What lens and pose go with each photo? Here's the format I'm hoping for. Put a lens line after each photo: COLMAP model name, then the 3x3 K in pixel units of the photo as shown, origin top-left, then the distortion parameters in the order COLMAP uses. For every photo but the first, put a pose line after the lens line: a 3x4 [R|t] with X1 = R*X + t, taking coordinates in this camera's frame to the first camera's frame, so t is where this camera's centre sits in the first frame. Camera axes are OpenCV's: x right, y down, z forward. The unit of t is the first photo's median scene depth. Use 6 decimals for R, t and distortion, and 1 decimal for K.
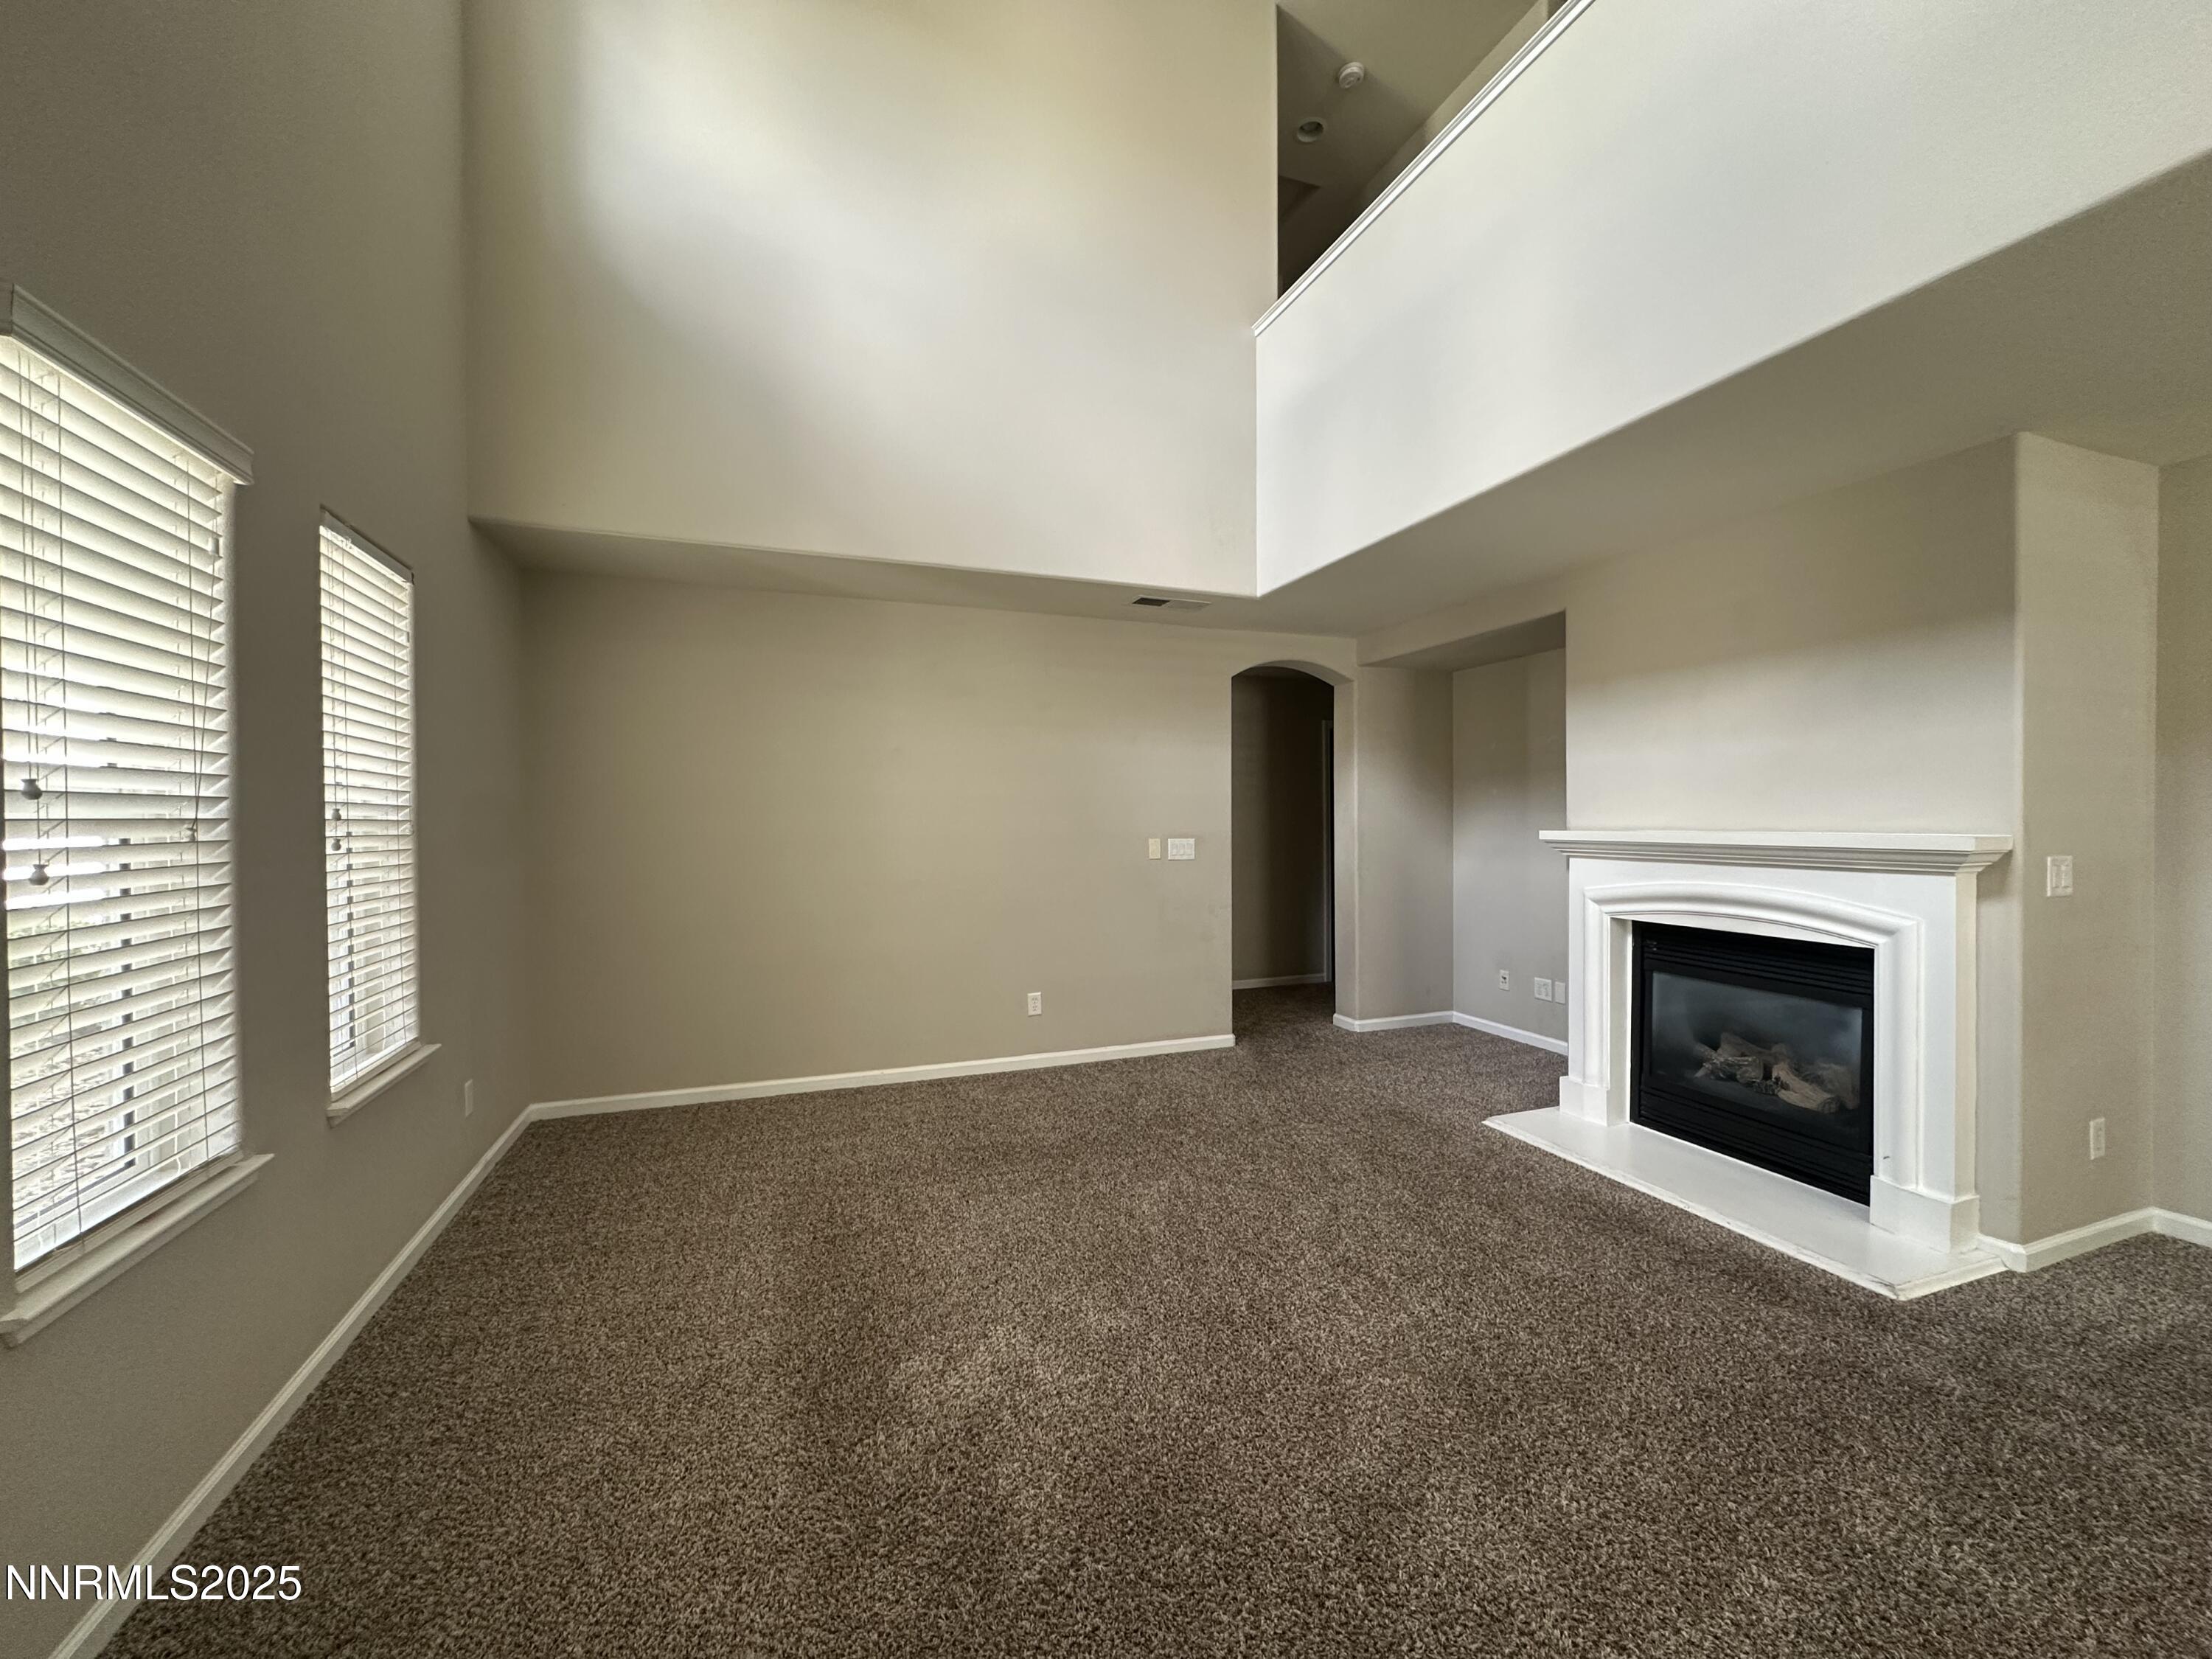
lens RADIAL K [[882.8, 0, 1106.0], [0, 882.8, 829.5], [0, 0, 1]] dist [-0.004368, 0.001395]
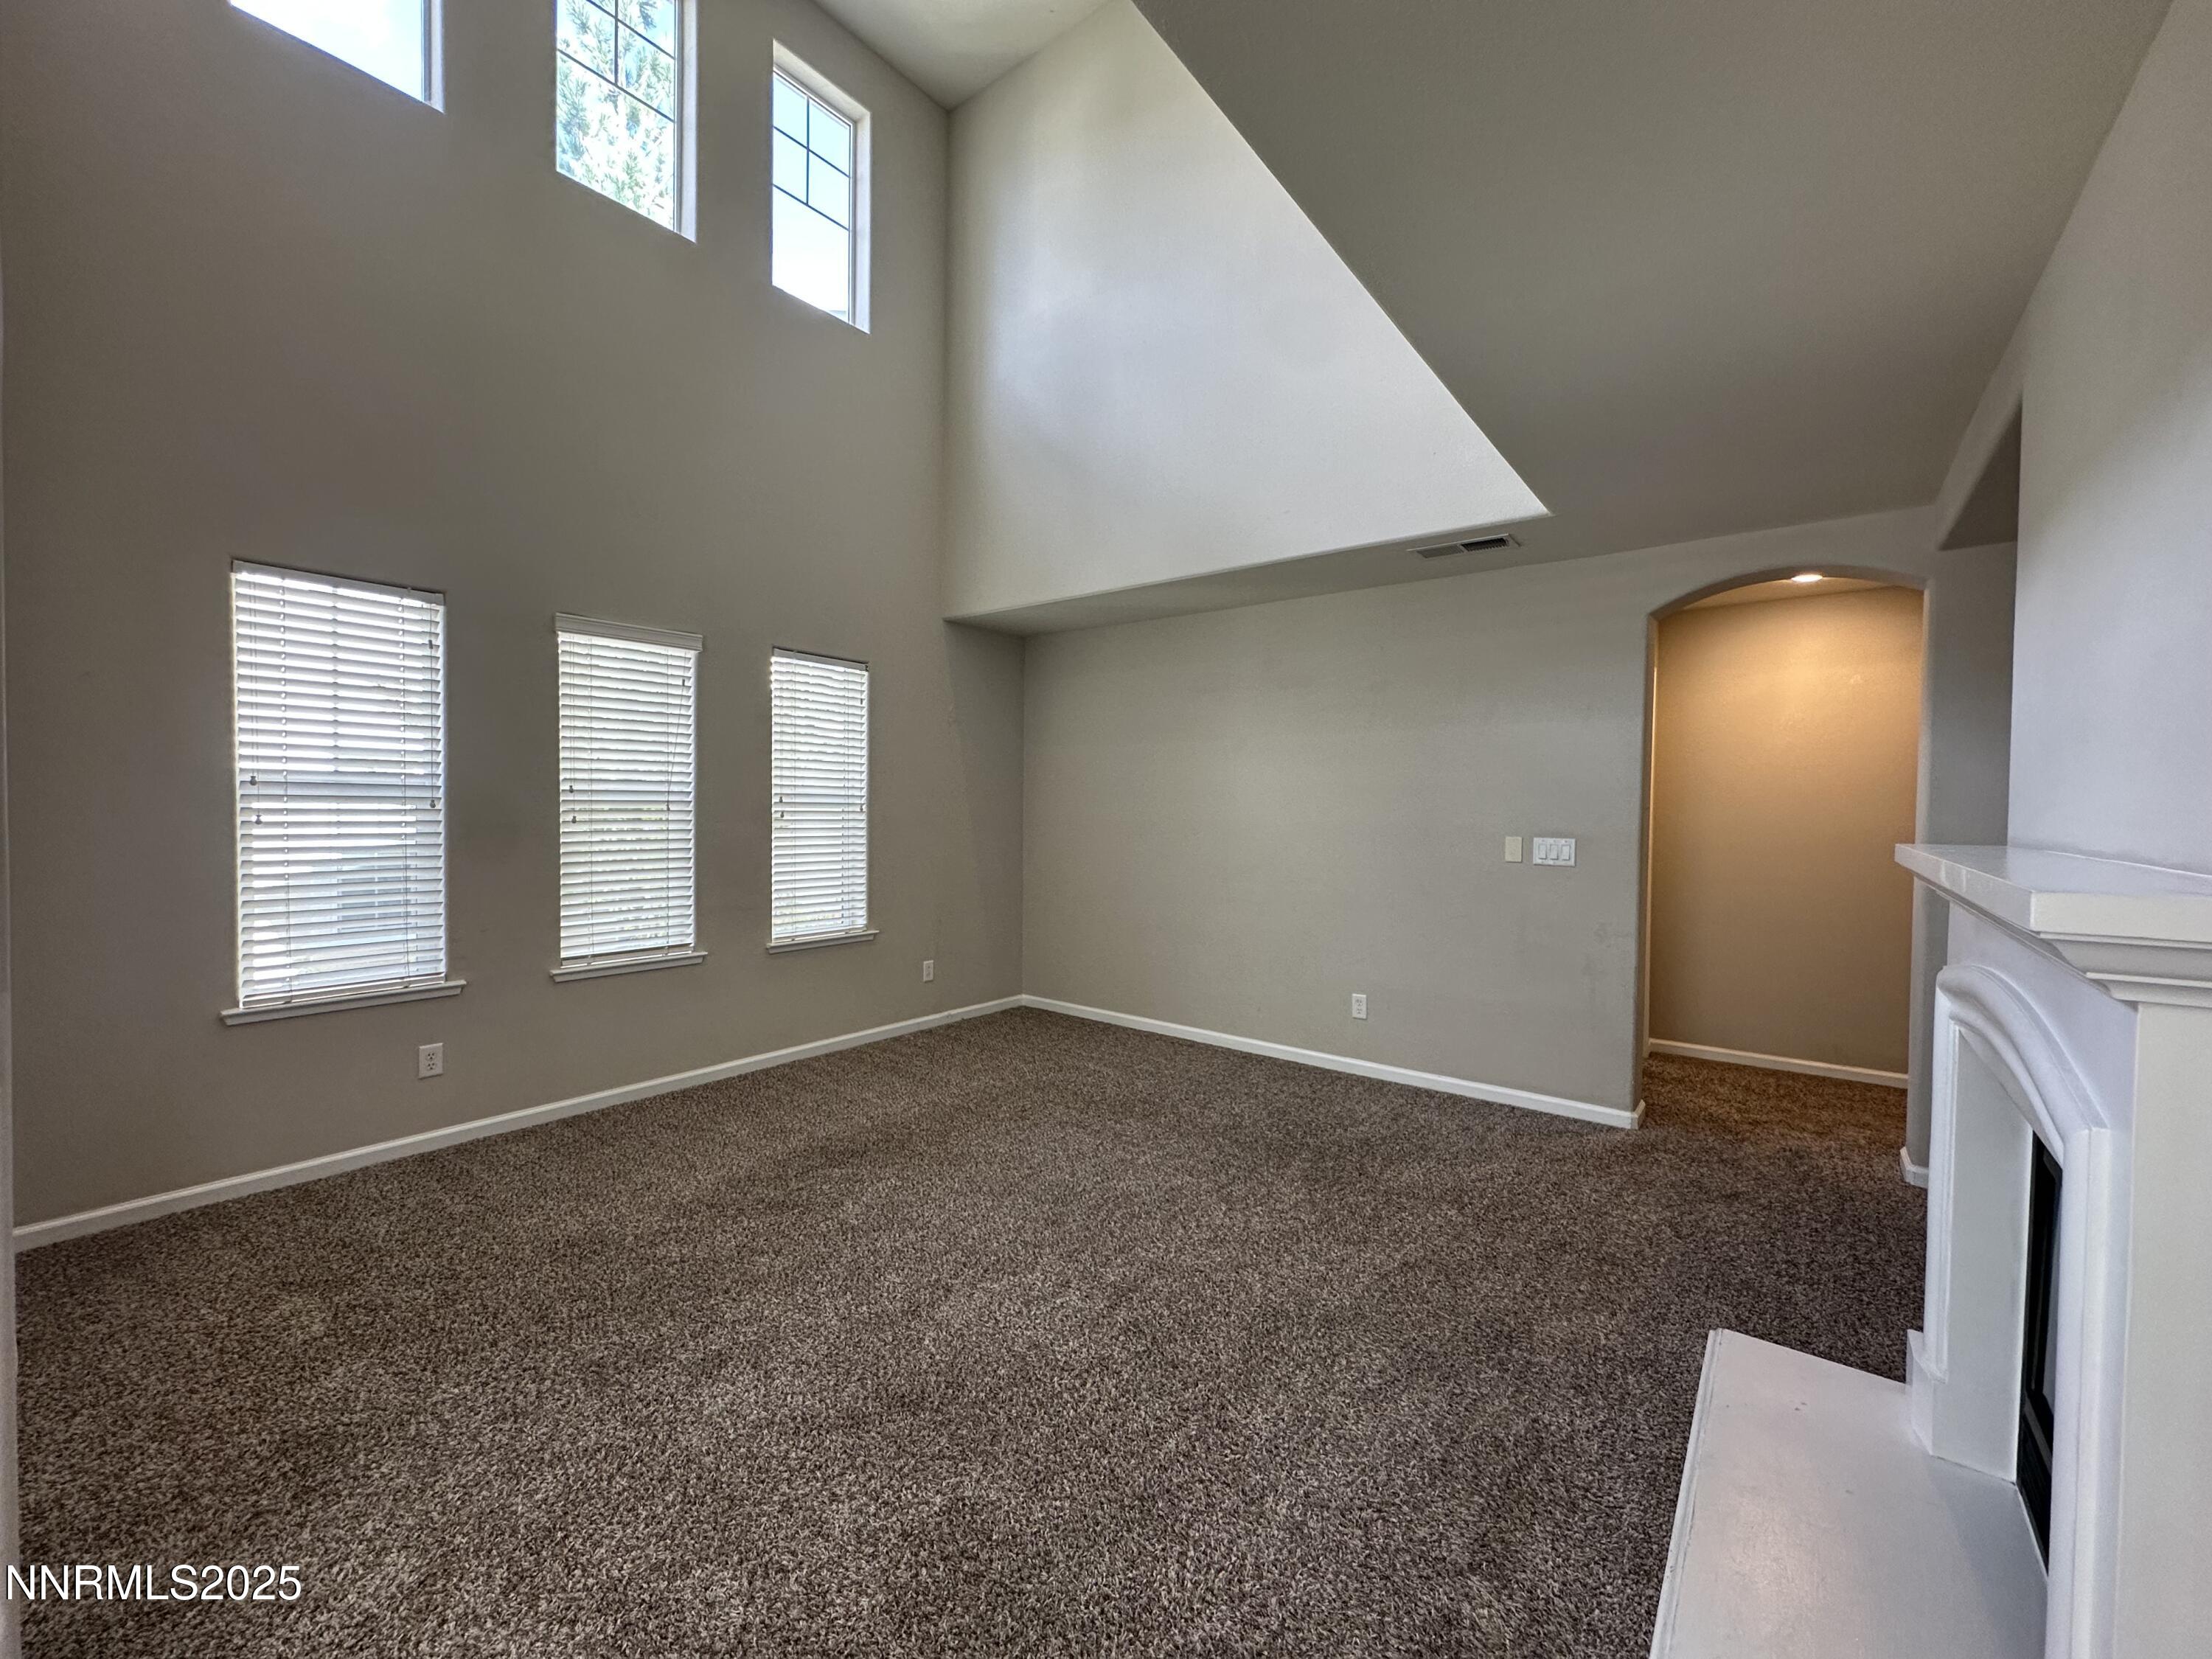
lens RADIAL K [[882.8, 0, 1106.0], [0, 882.8, 829.5], [0, 0, 1]] dist [-0.004368, 0.001395]
pose [[0.516531, 0.031779, -0.855679, 0.632536], [-0.023539, 0.999460, 0.022909, -0.007037], [0.855945, 0.008309, 0.517000, 0.305400]]
